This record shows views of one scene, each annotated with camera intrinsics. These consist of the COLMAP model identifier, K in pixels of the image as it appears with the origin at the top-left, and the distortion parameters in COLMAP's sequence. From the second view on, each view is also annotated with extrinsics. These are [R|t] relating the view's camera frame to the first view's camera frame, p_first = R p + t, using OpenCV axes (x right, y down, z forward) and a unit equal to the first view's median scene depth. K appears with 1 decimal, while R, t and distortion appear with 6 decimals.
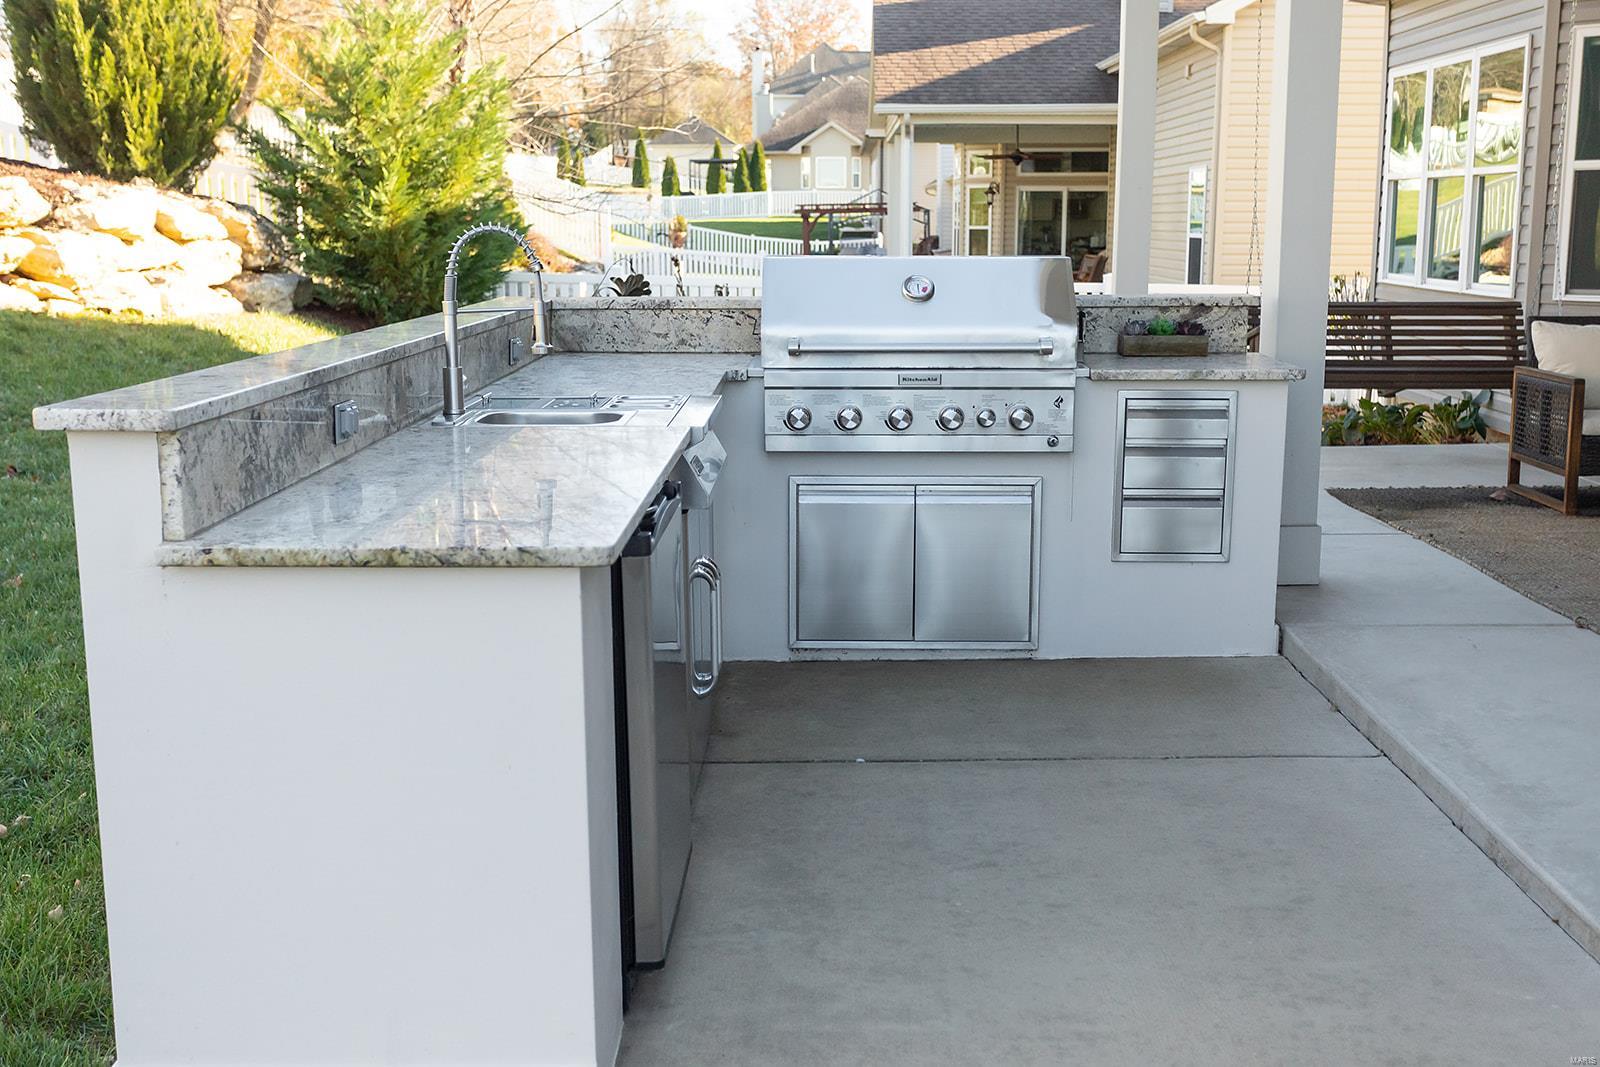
lens RADIAL K [[1780.8, 0, 800.1], [0, 1780.8, 532.4], [0, 0, 1]] dist [0.014889, 0.000000]
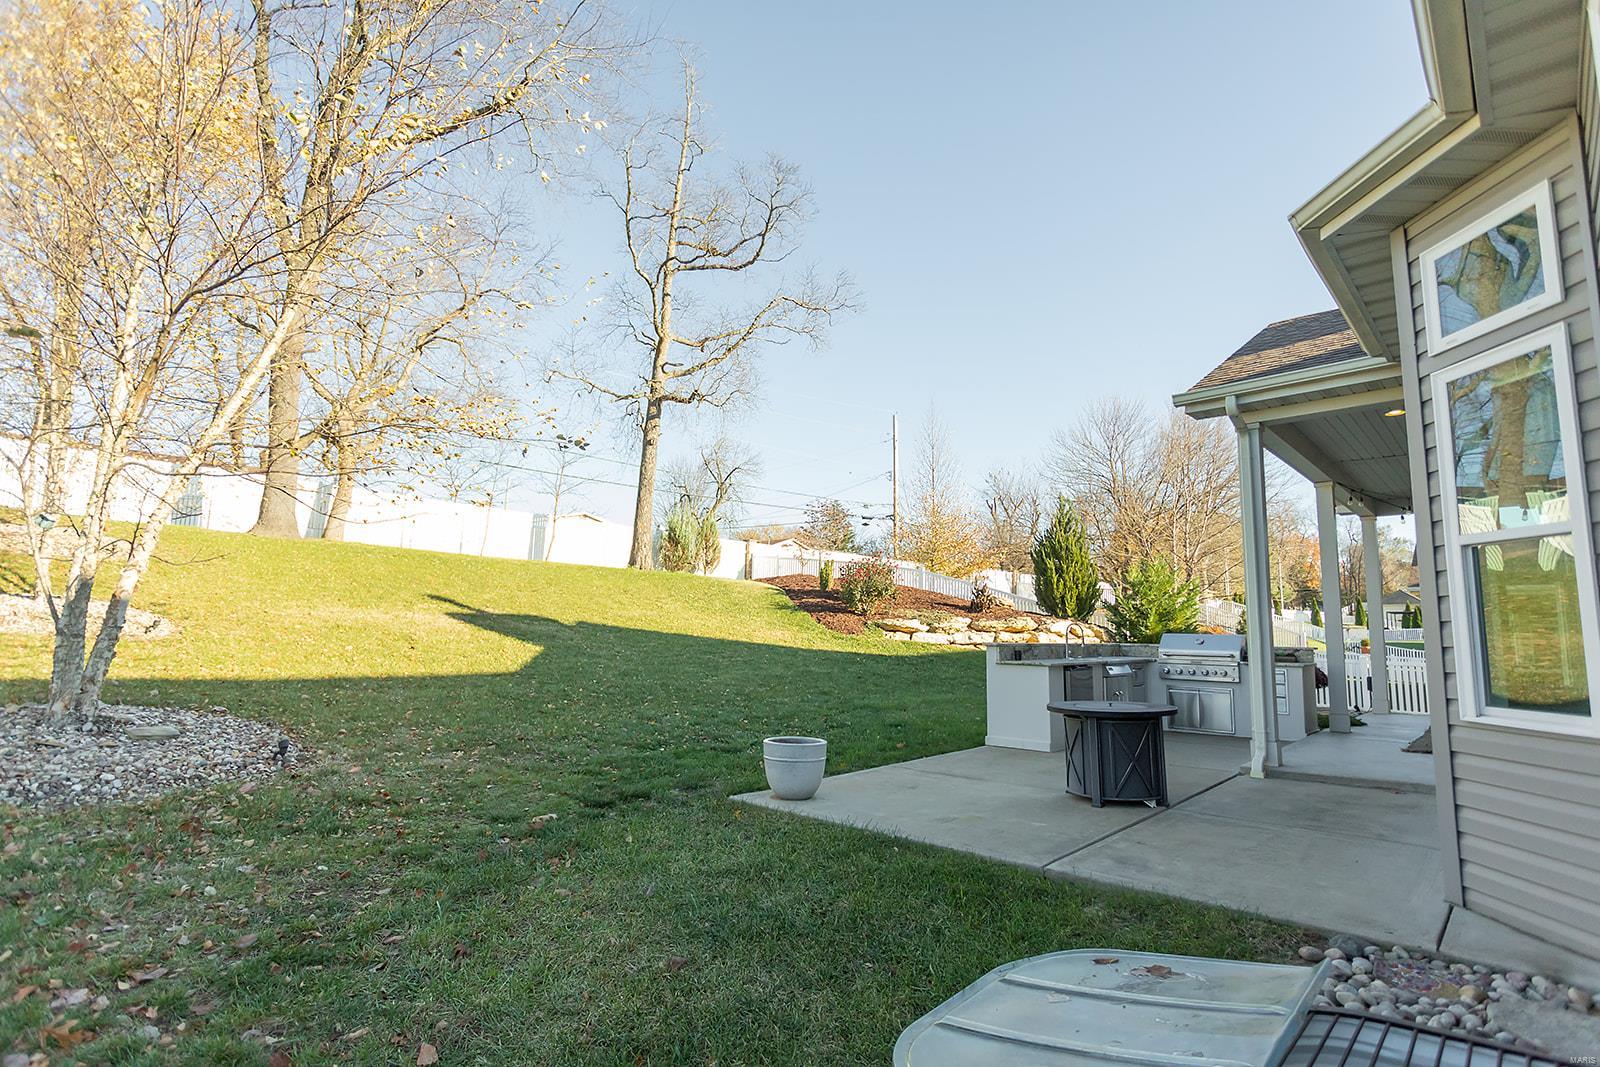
lens RADIAL K [[757.3, 0, 797.2], [0, 757.3, 532.8], [0, 0, 1]] dist [-0.018752, 0.007647]
pose [[0.731537, -0.073041, -0.677878, 0.216715], [-0.138438, 0.957621, -0.252580, 0.071525], [0.667599, 0.278616, 0.690424, -0.334485]]
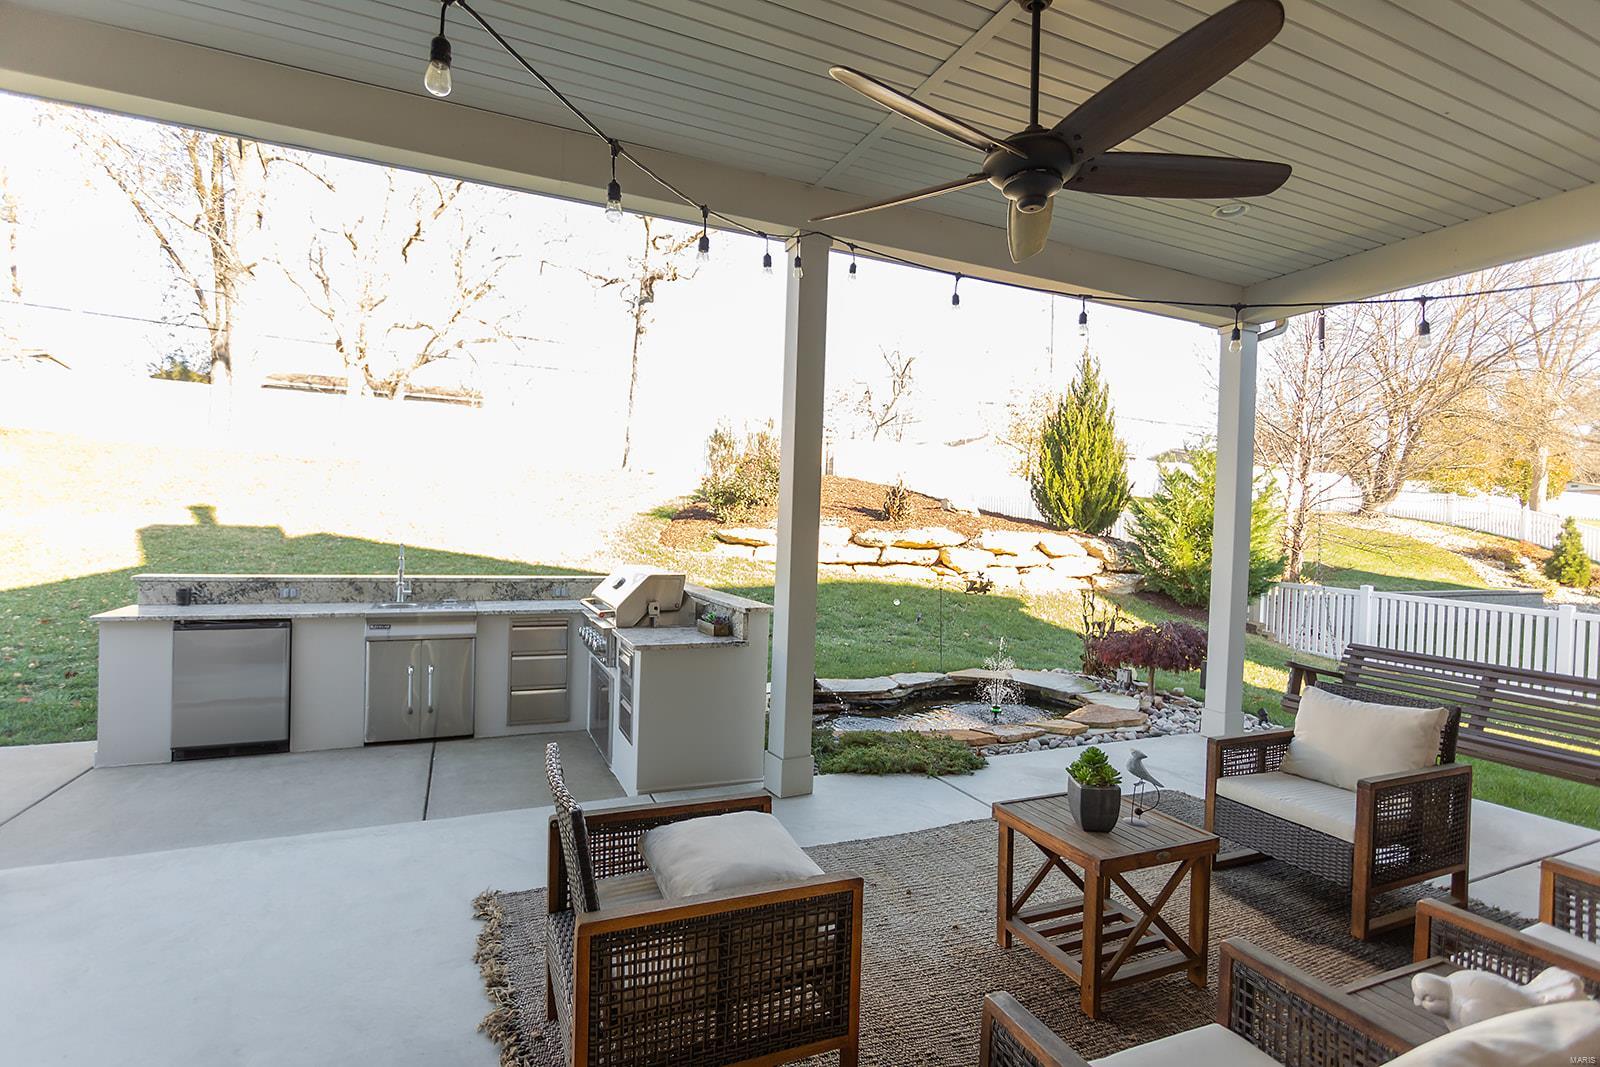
lens RADIAL K [[757.3, 0, 797.2], [0, 757.3, 536.4], [0, 0, 1]] dist [-0.018752, 0.007647]
pose [[0.421339, 0.025417, -0.906547, 0.371385], [-0.188505, 0.980230, -0.060129, -0.065609], [0.887096, 0.196223, 0.417800, 0.291496]]
